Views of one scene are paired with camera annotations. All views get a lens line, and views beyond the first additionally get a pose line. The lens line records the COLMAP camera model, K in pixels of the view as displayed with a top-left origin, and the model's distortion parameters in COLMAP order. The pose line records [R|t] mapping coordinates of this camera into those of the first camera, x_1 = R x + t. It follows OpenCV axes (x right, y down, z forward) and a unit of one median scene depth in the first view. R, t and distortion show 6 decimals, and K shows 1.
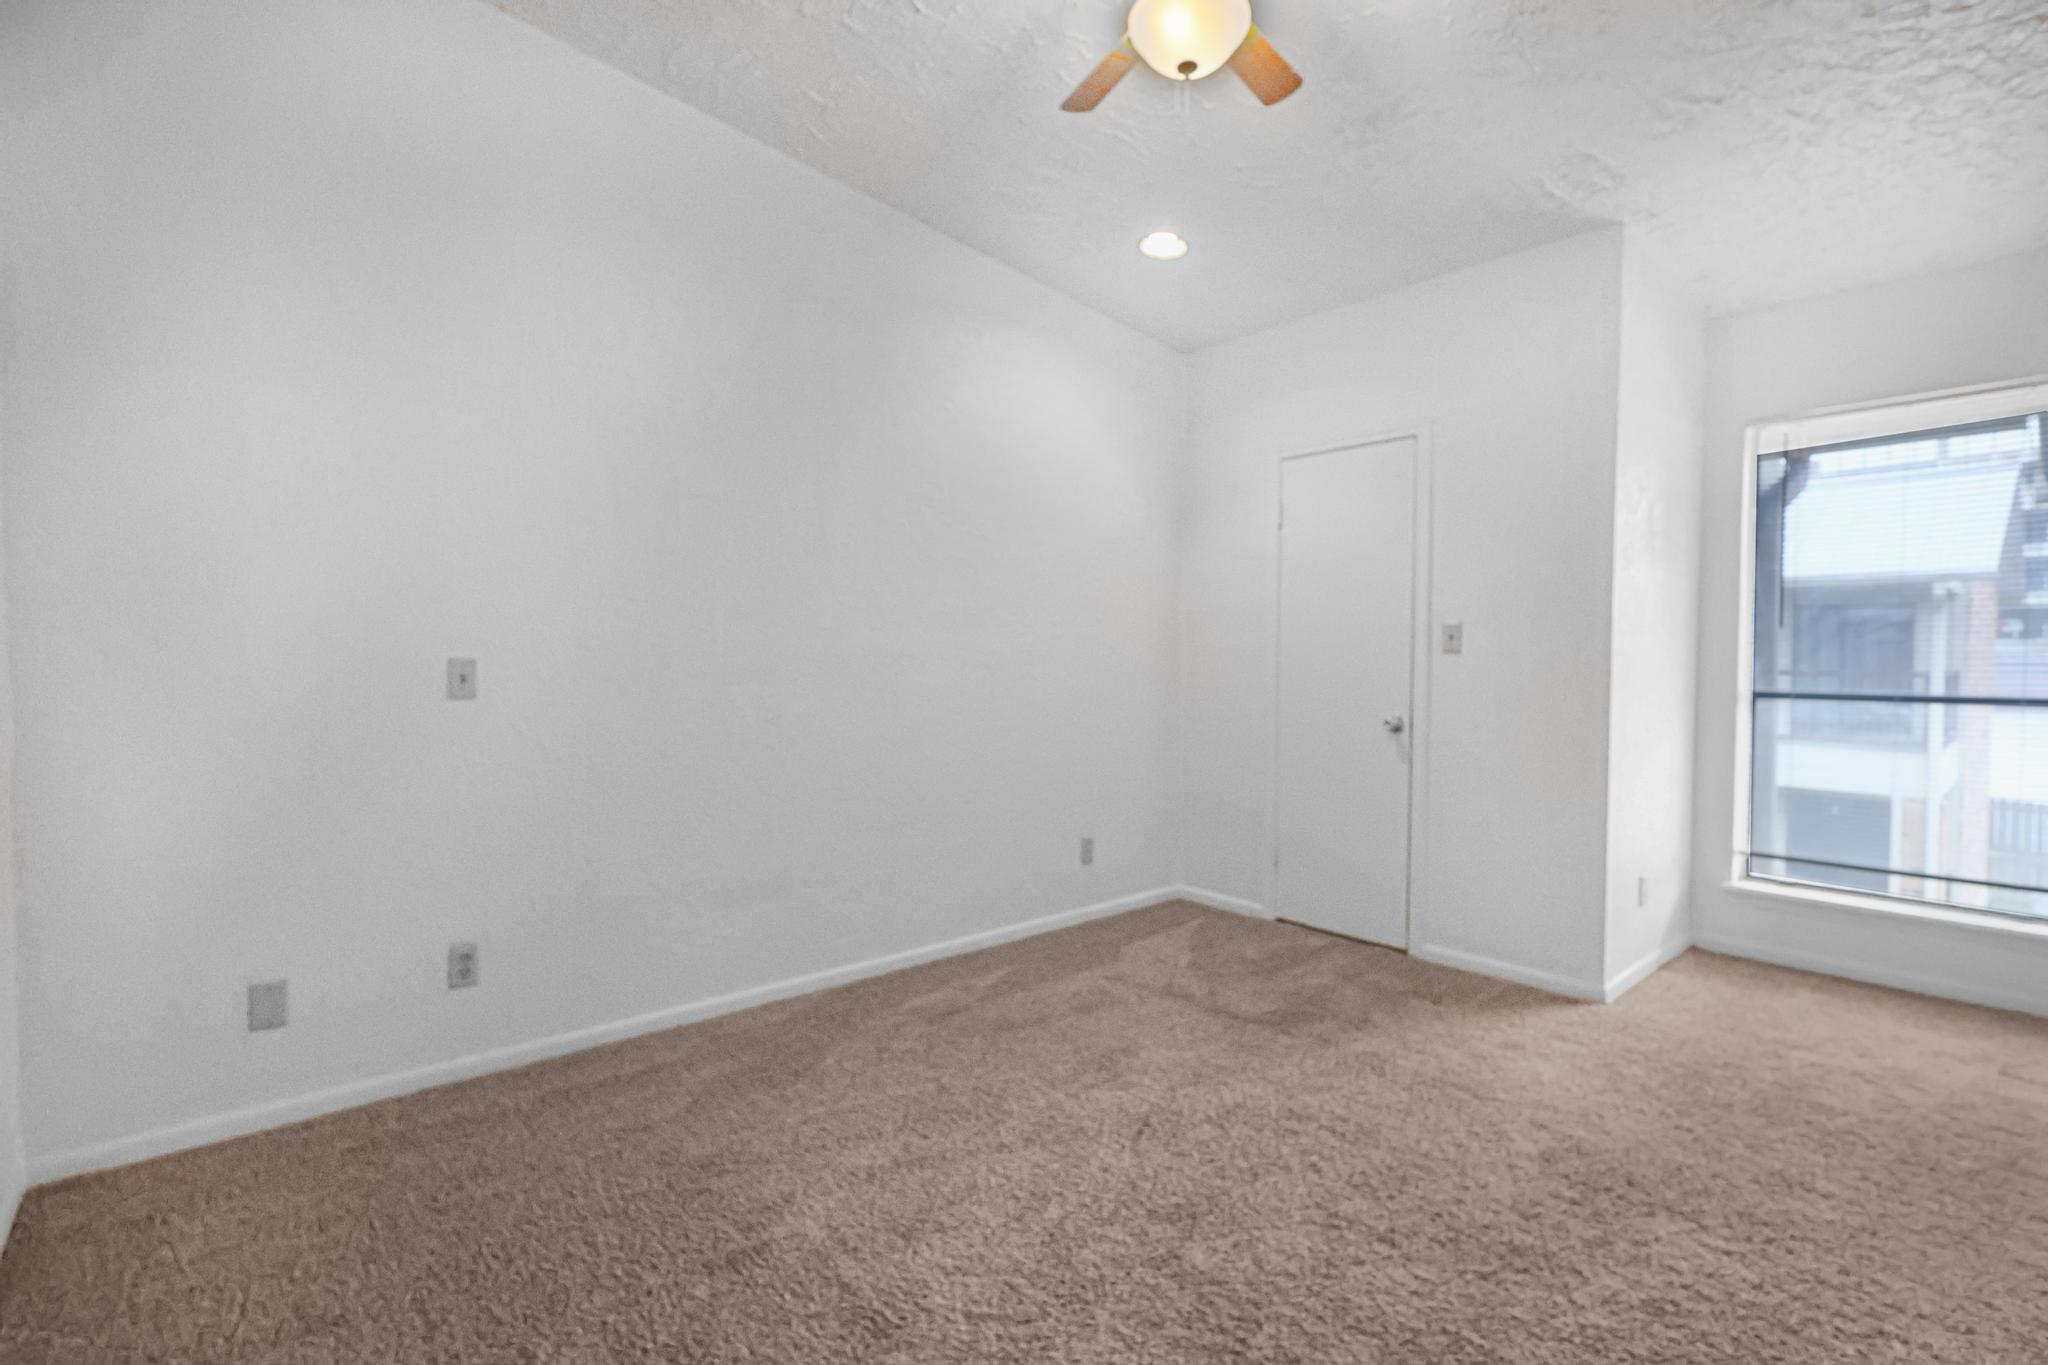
lens RADIAL K [[940.2, 0, 1022.7], [0, 940.2, 678.9], [0, 0, 1]] dist [-0.000598, -0.000388]
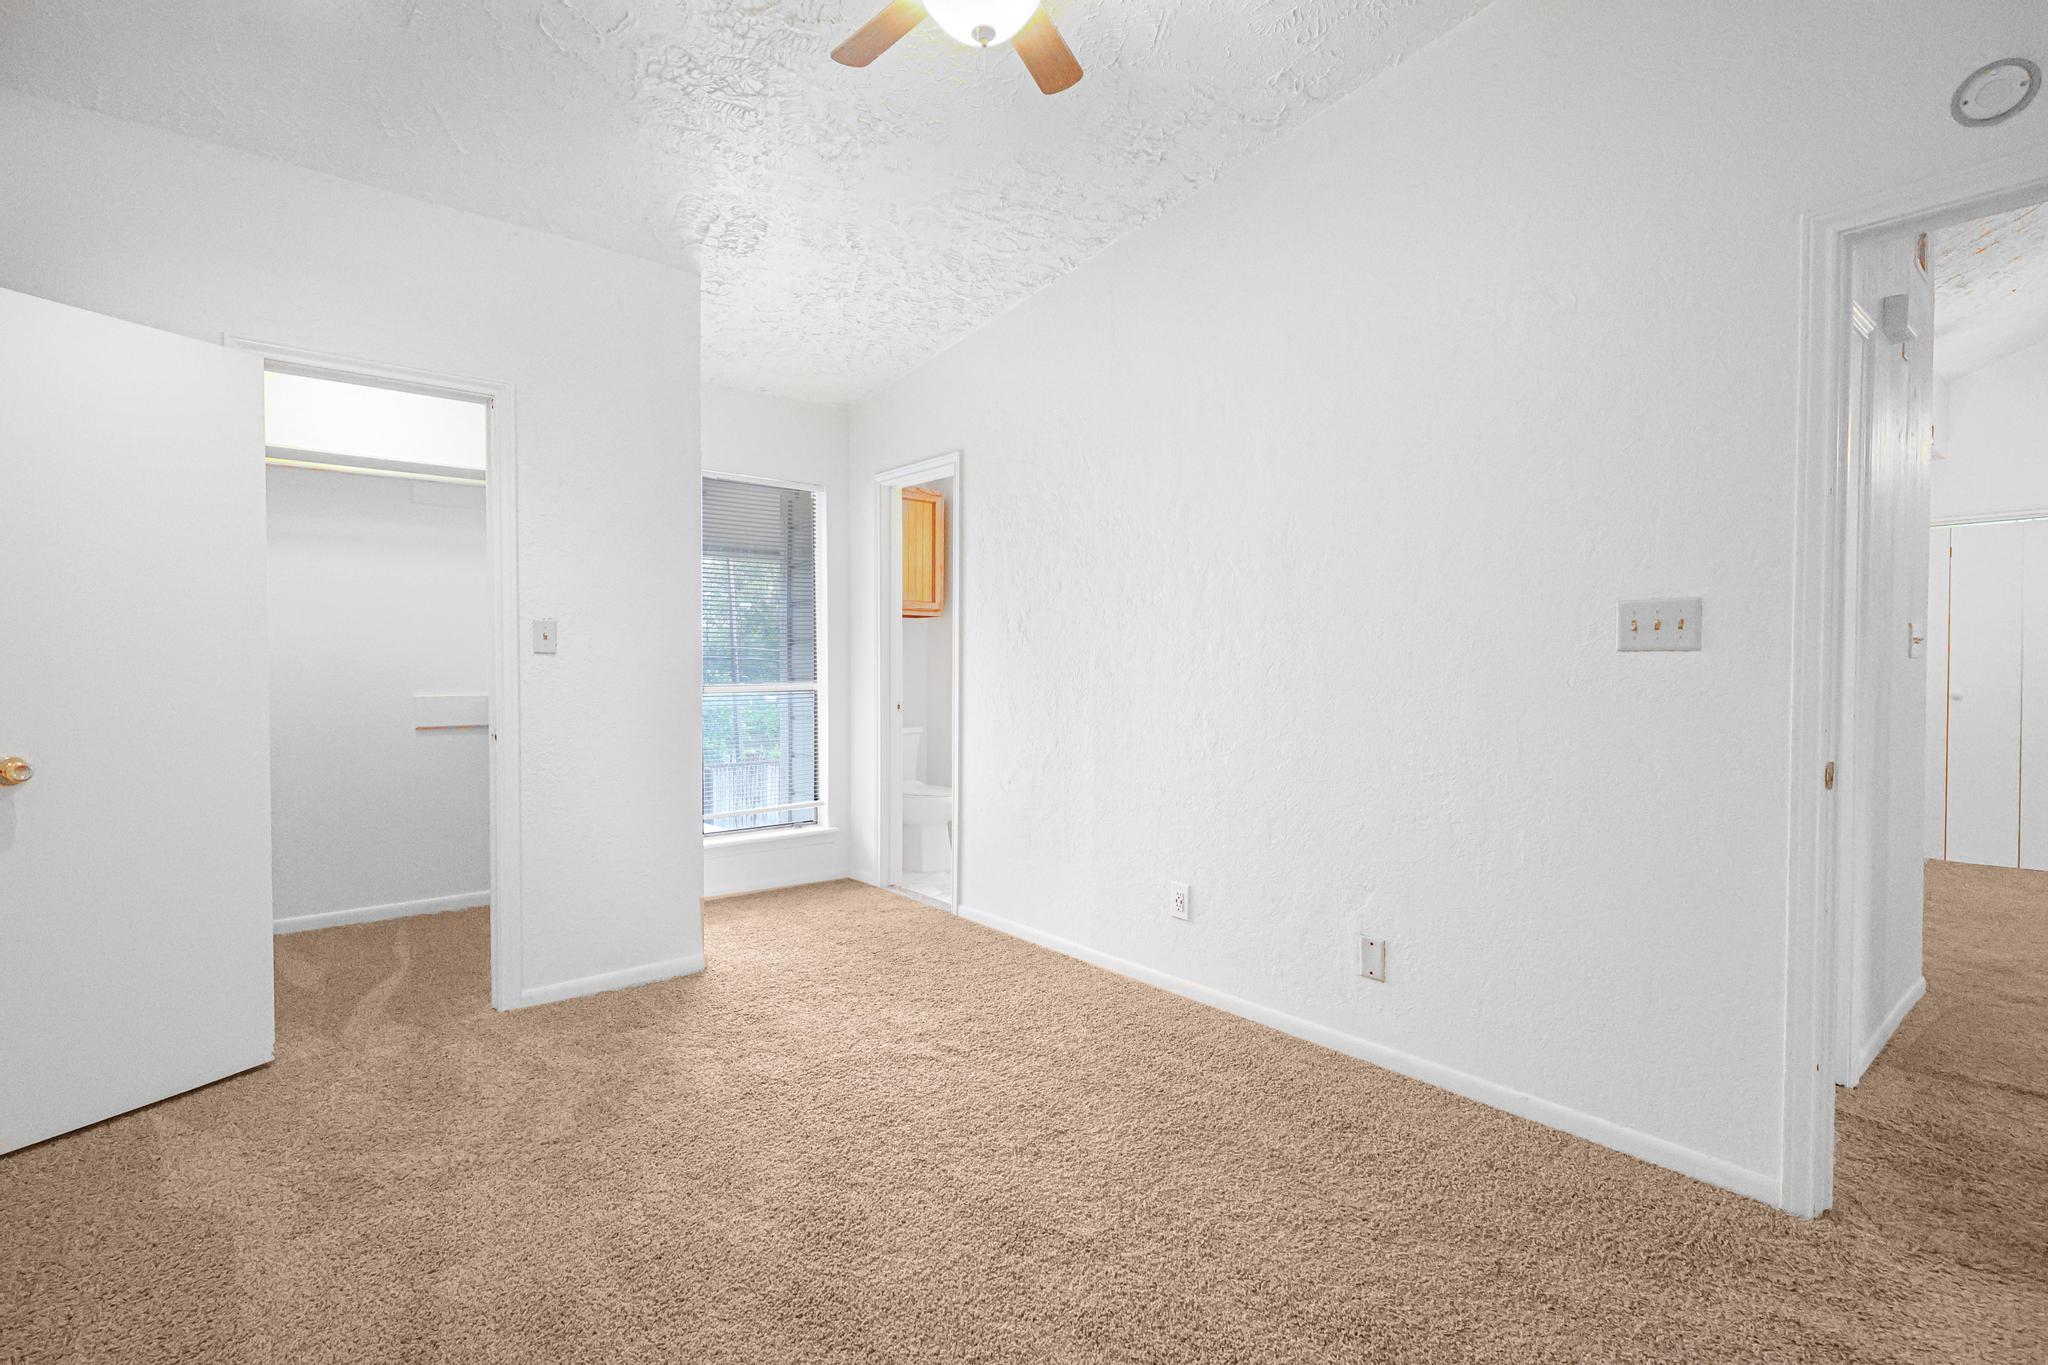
lens RADIAL K [[940.2, 0, 1023.7], [0, 940.2, 678.1], [0, 0, 1]] dist [-0.000598, -0.000388]
pose [[0.012647, -0.020774, 0.999704, -0.499033], [0.023562, 0.999513, 0.020472, -0.014724], [-0.999642, 0.023297, 0.013130, 0.605844]]
